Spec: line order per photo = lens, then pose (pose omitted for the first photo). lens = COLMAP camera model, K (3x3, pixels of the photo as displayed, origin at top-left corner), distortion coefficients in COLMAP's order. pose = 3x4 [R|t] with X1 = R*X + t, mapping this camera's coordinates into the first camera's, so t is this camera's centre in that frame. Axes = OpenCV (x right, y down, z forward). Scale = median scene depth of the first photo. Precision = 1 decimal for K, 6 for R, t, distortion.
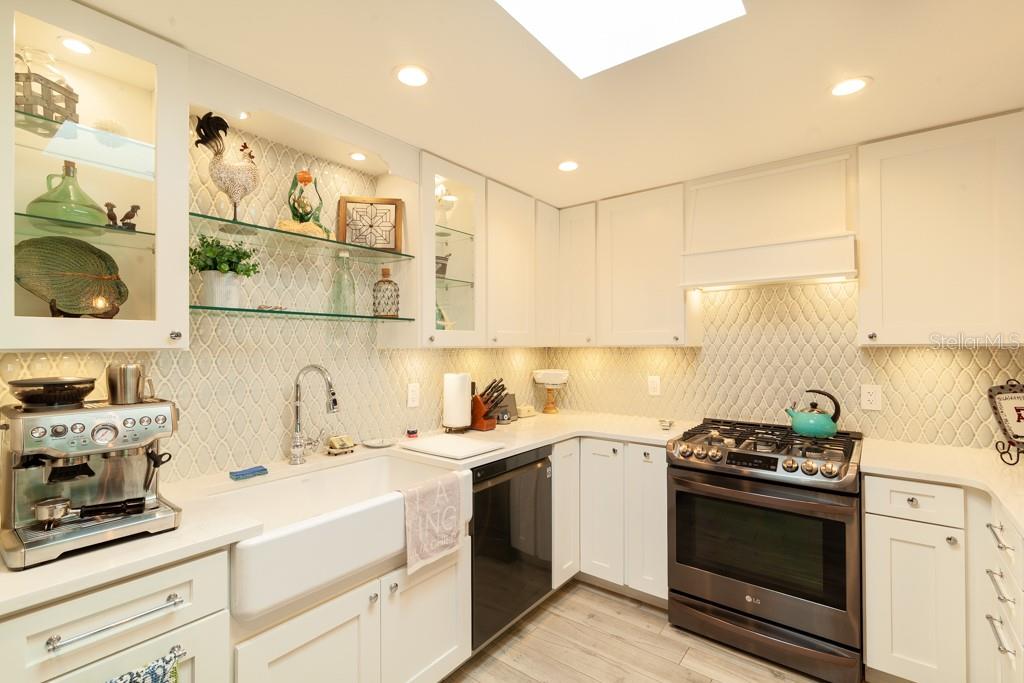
lens RADIAL K [[464.0, 0, 513.2], [0, 464.0, 341.2], [0, 0, 1]] dist [0.002908, 0.000129]
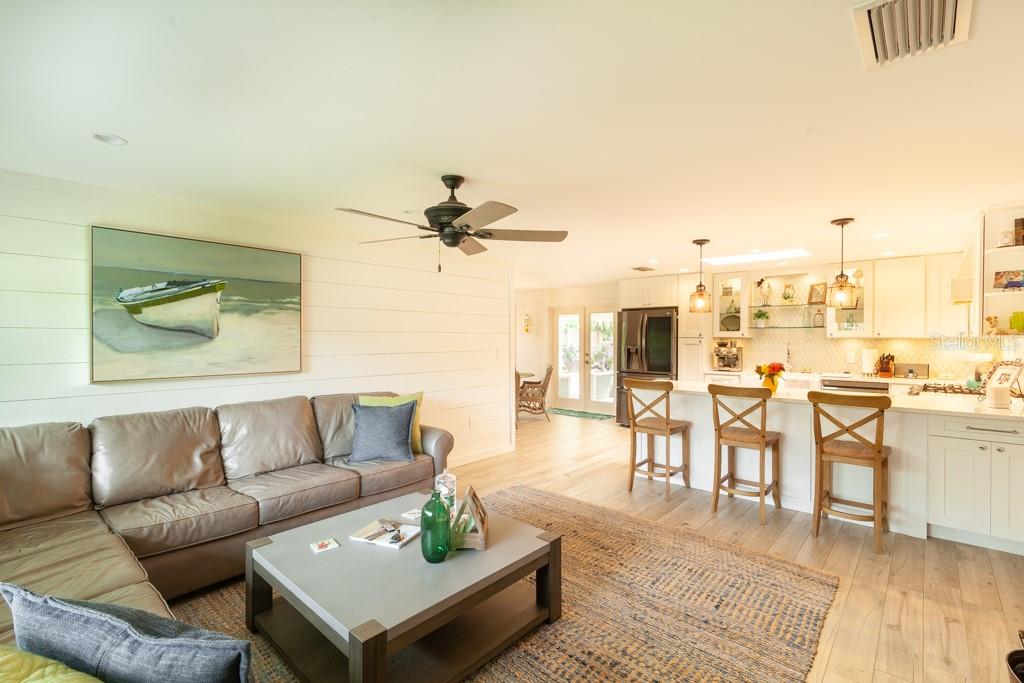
lens RADIAL K [[464.0, 0, 513.2], [0, 464.0, 341.2], [0, 0, 1]] dist [0.002908, 0.000129]
pose [[-0.067959, 0.012987, -0.997604, 2.636398], [0.007037, 0.999897, 0.012538, -0.011726], [0.997663, -0.006168, -0.068043, -0.641889]]
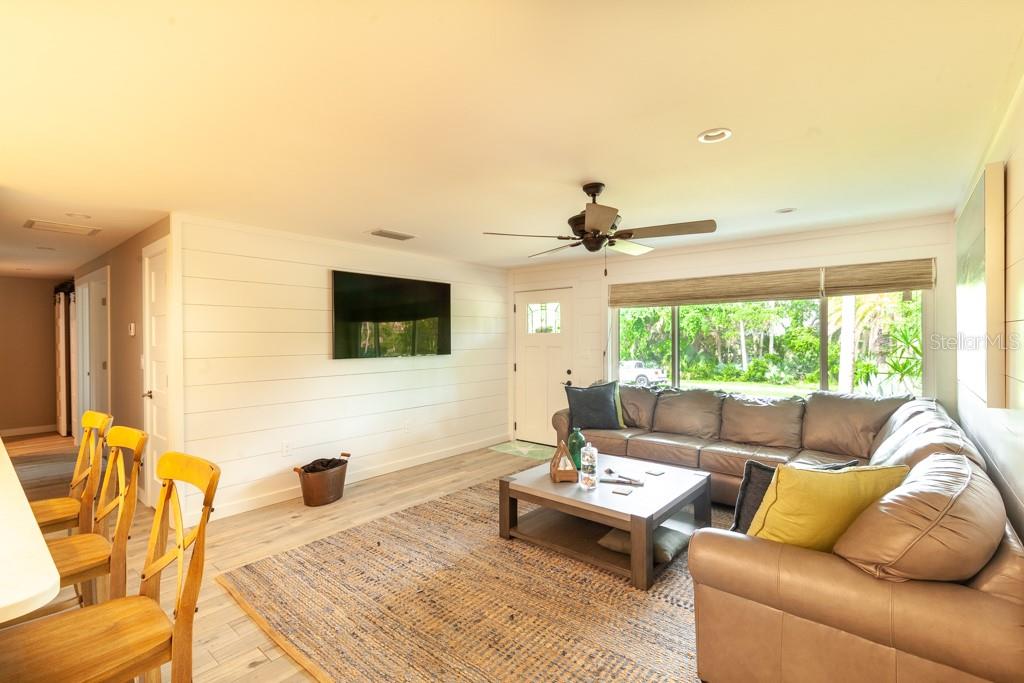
lens RADIAL K [[461.2, 0, 512.0], [0, 461.2, 341.5], [0, 0, 1]] dist [-0.000487, -0.000209]
pose [[0.040042, -0.005590, 0.999182, 0.064841], [-0.001477, 0.999983, 0.005654, -0.002606], [-0.999197, -0.001702, 0.040033, -0.708294]]
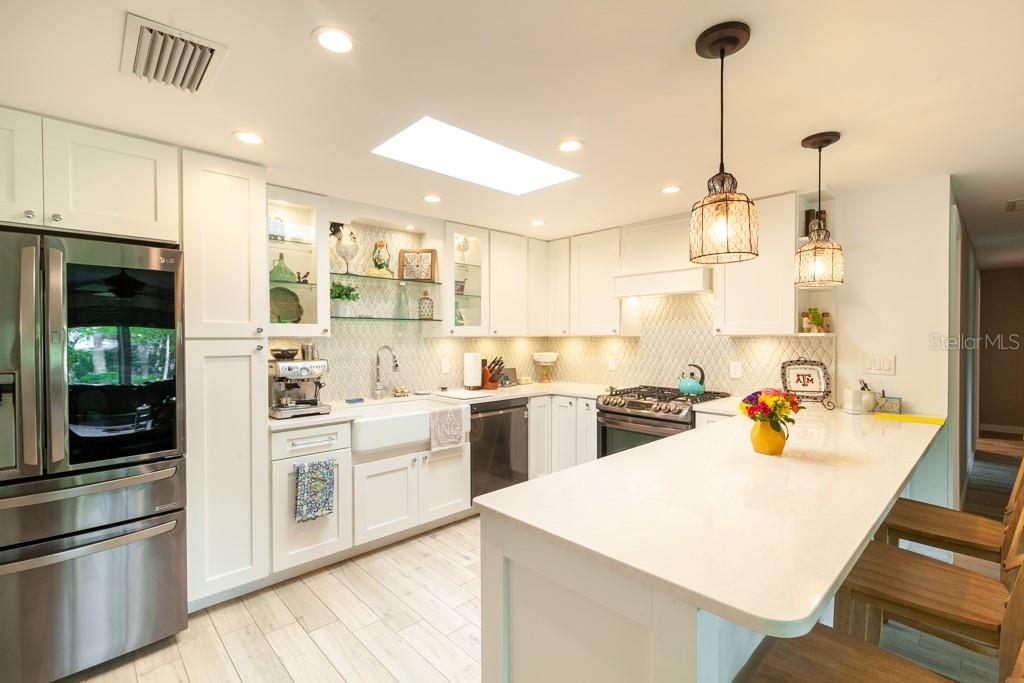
lens RADIAL K [[464.0, 0, 513.2], [0, 464.0, 341.2], [0, 0, 1]] dist [0.002908, 0.000129]
pose [[0.988551, 0.002759, -0.150859, 0.308661], [0.000380, 0.999784, 0.020774, -0.004847], [0.150884, -0.020593, 0.988337, -0.662518]]
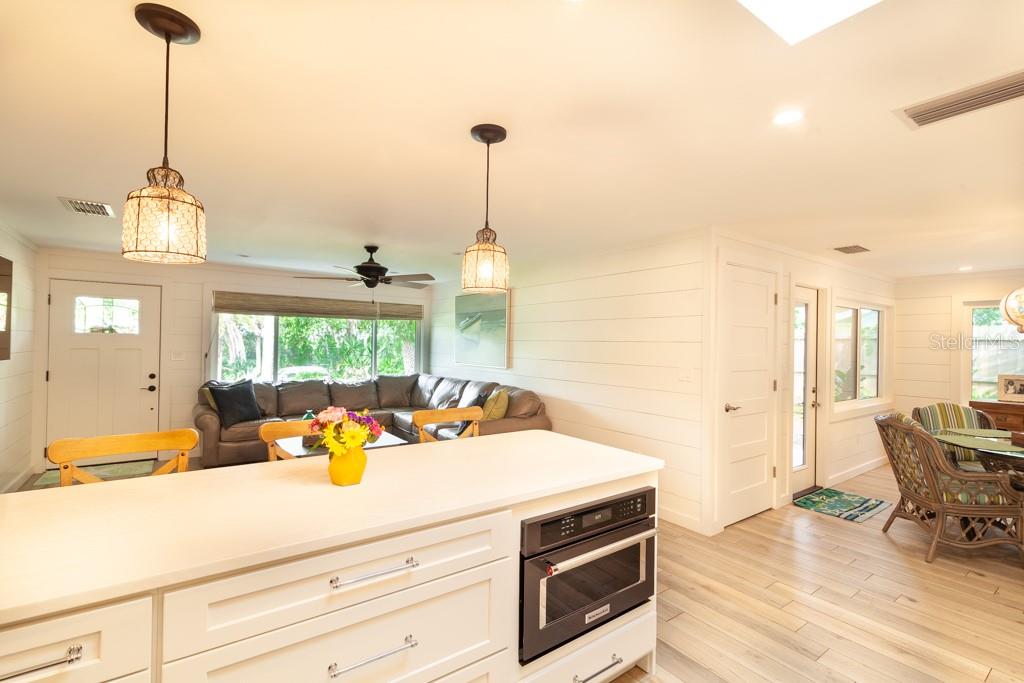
lens RADIAL K [[464.0, 0, 513.2], [0, 464.0, 341.2], [0, 0, 1]] dist [0.002908, 0.000129]
pose [[-0.960192, -0.011103, 0.279121, 0.184321], [-0.015660, 0.999778, -0.014104, 0.005344], [-0.278902, -0.017914, -0.960152, 0.937852]]
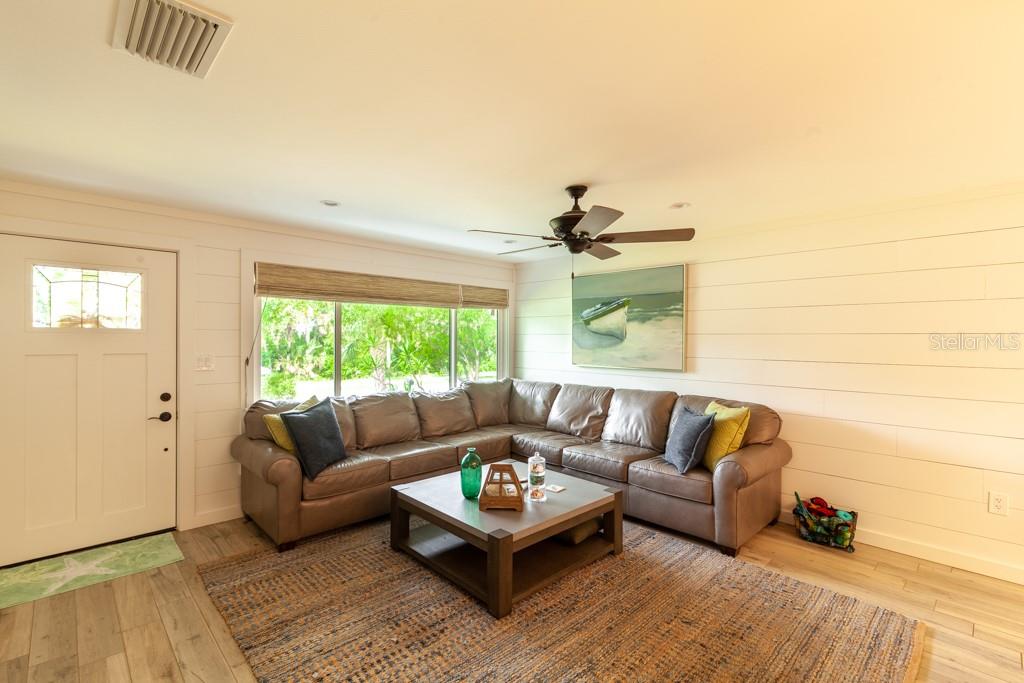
lens RADIAL K [[464.0, 0, 513.2], [0, 464.0, 341.2], [0, 0, 1]] dist [0.002908, 0.000129]
pose [[-0.989939, -0.002915, 0.141466, 1.378619], [-0.003216, 0.999993, -0.001900, 0.001180], [-0.141460, -0.002336, -0.989941, 0.448965]]
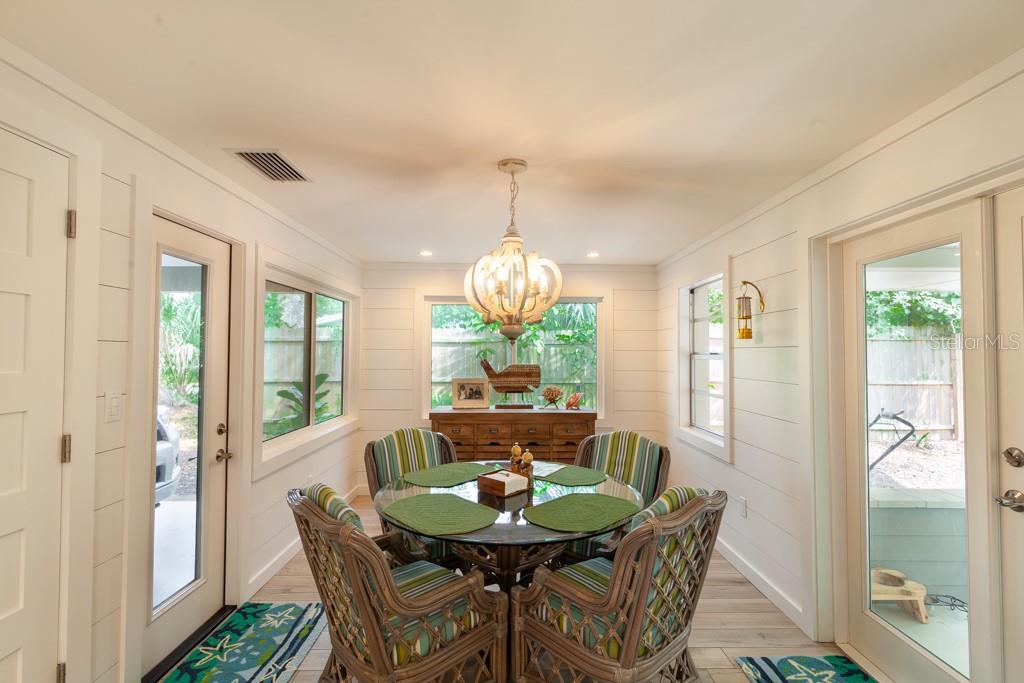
lens RADIAL K [[464.0, 0, 513.2], [0, 464.0, 341.2], [0, 0, 1]] dist [0.002908, 0.000129]
pose [[-0.780763, -0.016312, -0.624615, -0.421796], [0.004072, 0.999505, -0.031192, -0.000045], [0.624814, -0.026897, -0.780310, -0.207270]]
